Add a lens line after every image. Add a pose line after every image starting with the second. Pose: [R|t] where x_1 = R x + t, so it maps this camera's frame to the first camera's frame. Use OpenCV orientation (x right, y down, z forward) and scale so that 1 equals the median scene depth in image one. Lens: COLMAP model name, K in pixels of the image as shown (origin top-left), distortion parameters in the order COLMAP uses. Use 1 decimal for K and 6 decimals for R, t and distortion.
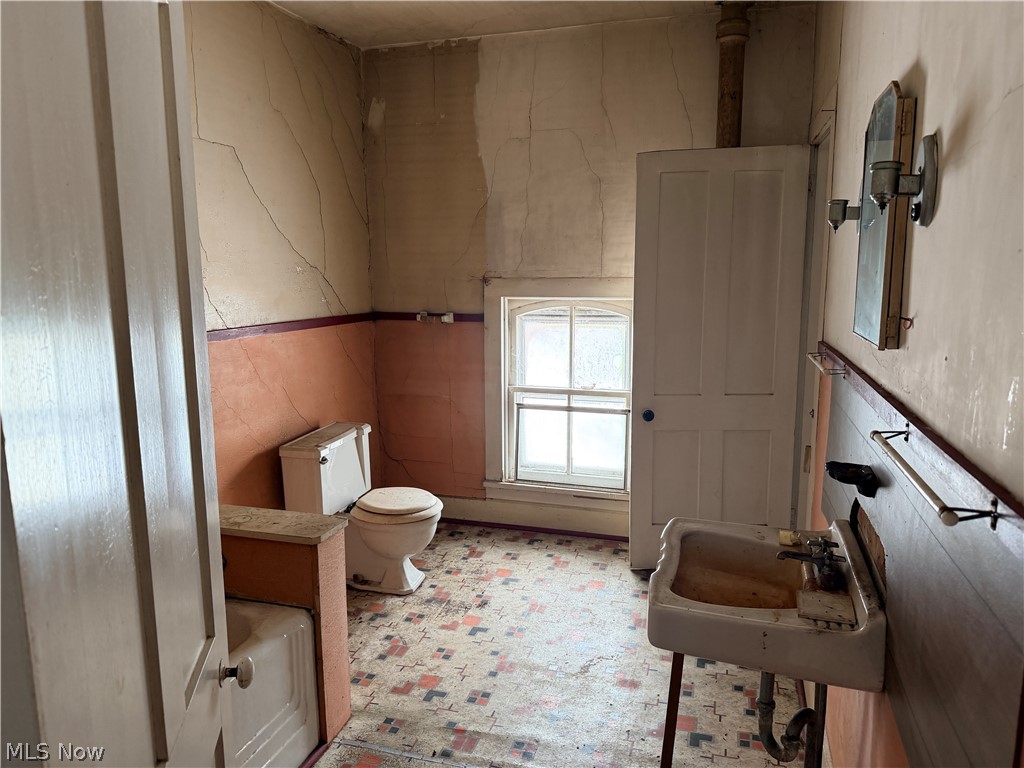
lens RADIAL K [[721.1, 0, 508.6], [0, 721.1, 382.8], [0, 0, 1]] dist [0.074767, -0.104198]
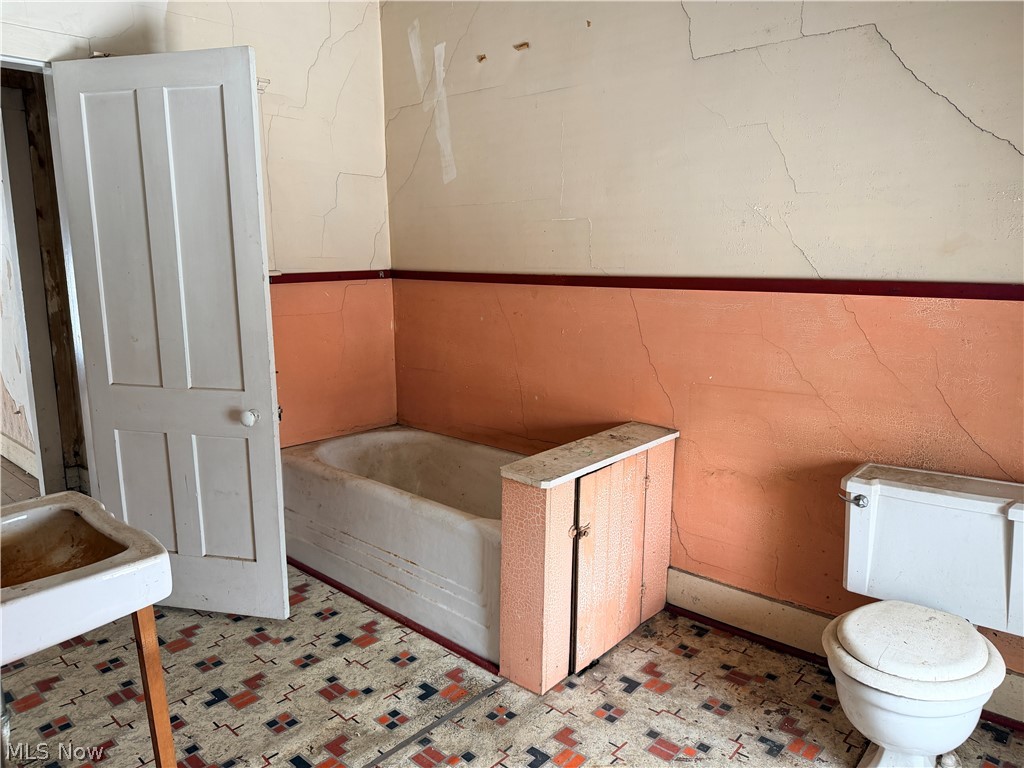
lens RADIAL K [[721.1, 0, 510.0], [0, 721.1, 385.6], [0, 0, 1]] dist [0.074767, -0.104198]
pose [[-0.422653, 0.172378, -0.889747, 0.497810], [-0.134480, 0.958948, 0.249666, -0.125598], [0.896259, 0.225175, -0.382121, 1.124414]]
